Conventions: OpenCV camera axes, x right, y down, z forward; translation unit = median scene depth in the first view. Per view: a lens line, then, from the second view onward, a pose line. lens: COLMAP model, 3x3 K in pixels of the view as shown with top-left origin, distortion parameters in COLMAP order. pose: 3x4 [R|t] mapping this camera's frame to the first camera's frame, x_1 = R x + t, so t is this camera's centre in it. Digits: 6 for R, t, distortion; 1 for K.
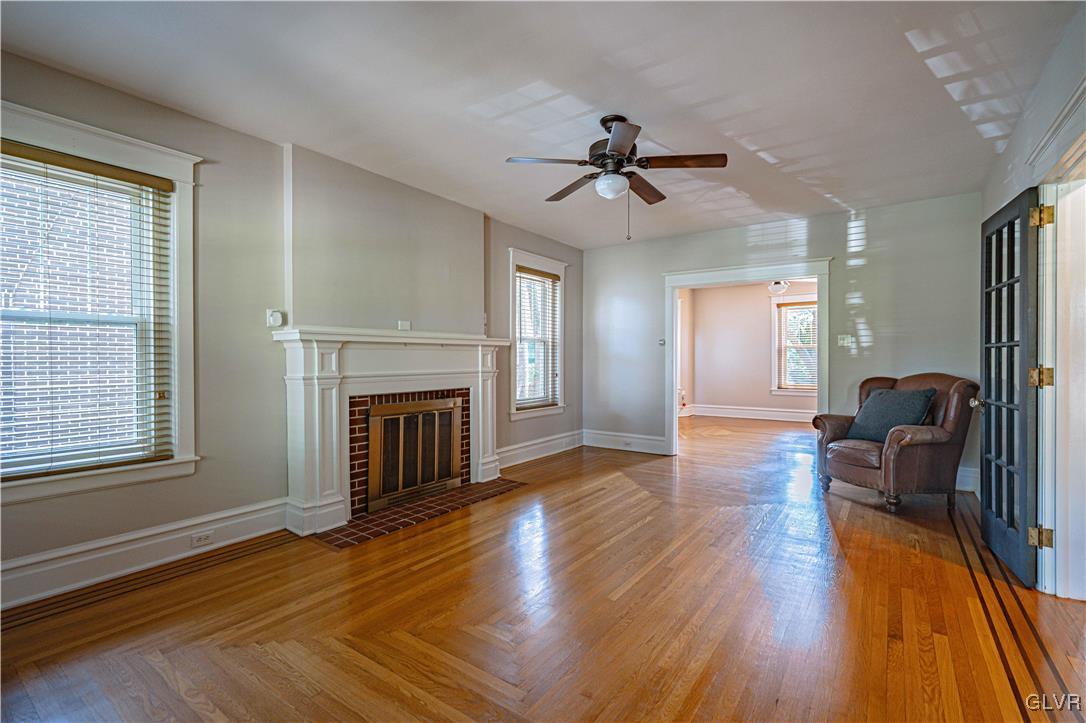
lens RADIAL K [[494.4, 0, 542.1], [0, 494.4, 361.2], [0, 0, 1]] dist [-0.001364, 0.002576]
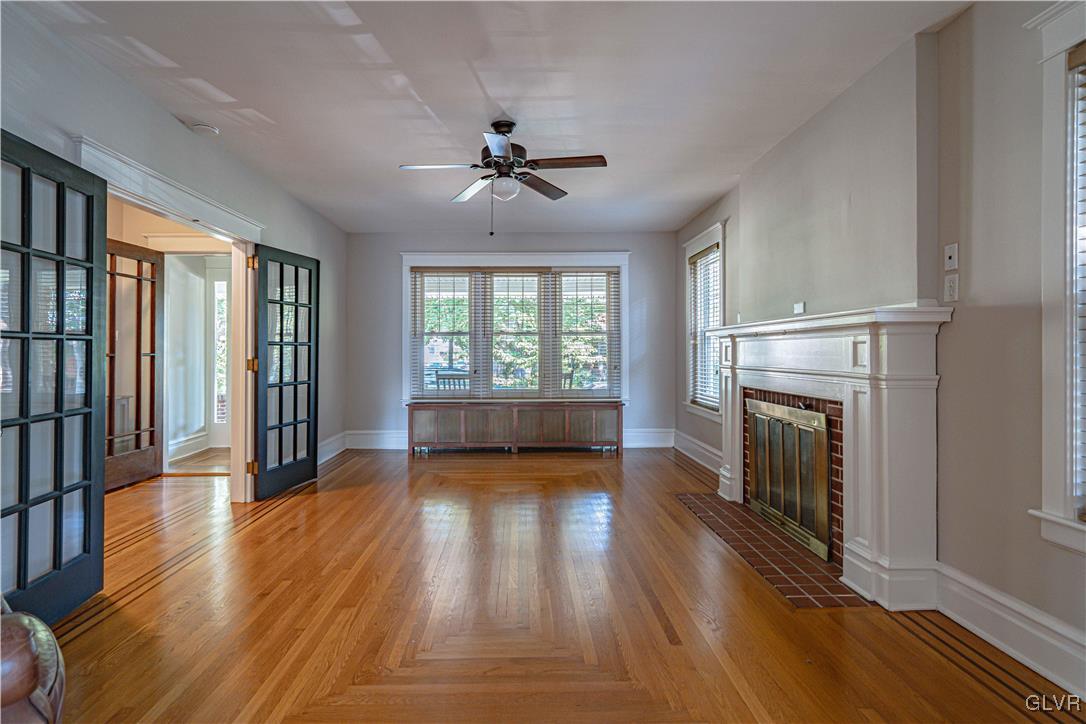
lens RADIAL K [[527.2, 0, 522.5], [0, 527.2, 344.7], [0, 0, 1]] dist [0.003029, 0.000209]
pose [[-0.810835, -0.005322, -0.585250, 0.524995], [-0.001525, 0.999974, -0.006980, -0.008253], [0.585272, -0.004767, -0.810823, 1.322302]]
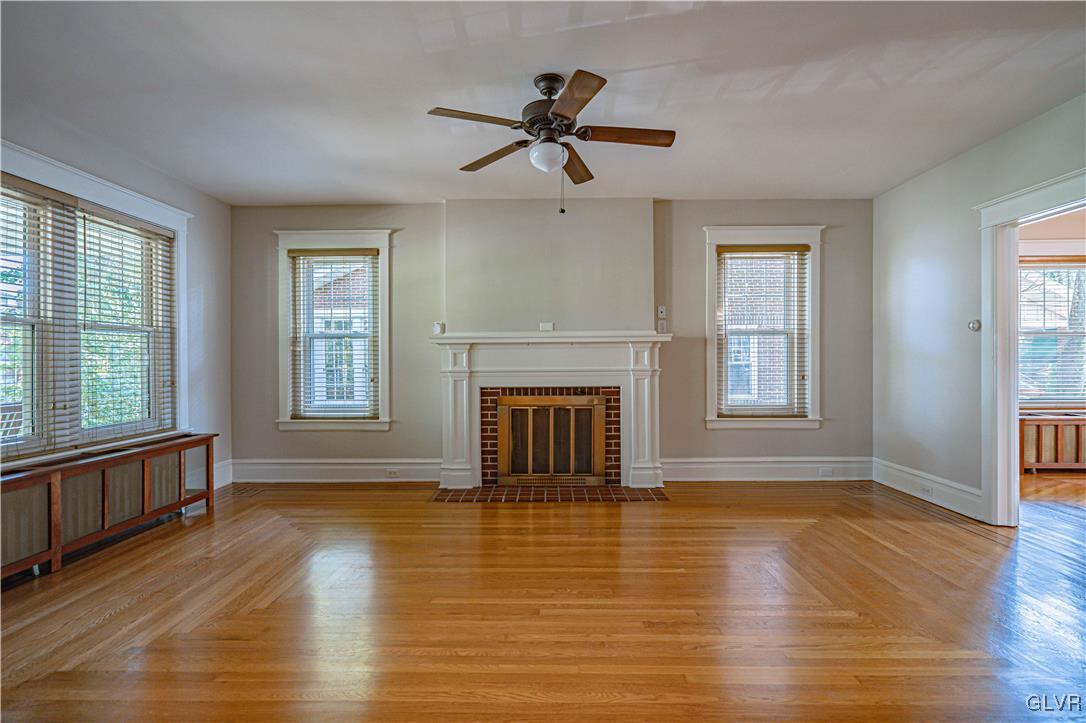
lens RADIAL K [[494.4, 0, 545.6], [0, 494.4, 358.5], [0, 0, 1]] dist [-0.001364, 0.002576]
pose [[0.568716, -0.005304, -0.822517, 0.587595], [0.001219, 0.999984, -0.005606, 0.004543], [0.822533, 0.002186, 0.568713, 0.344913]]
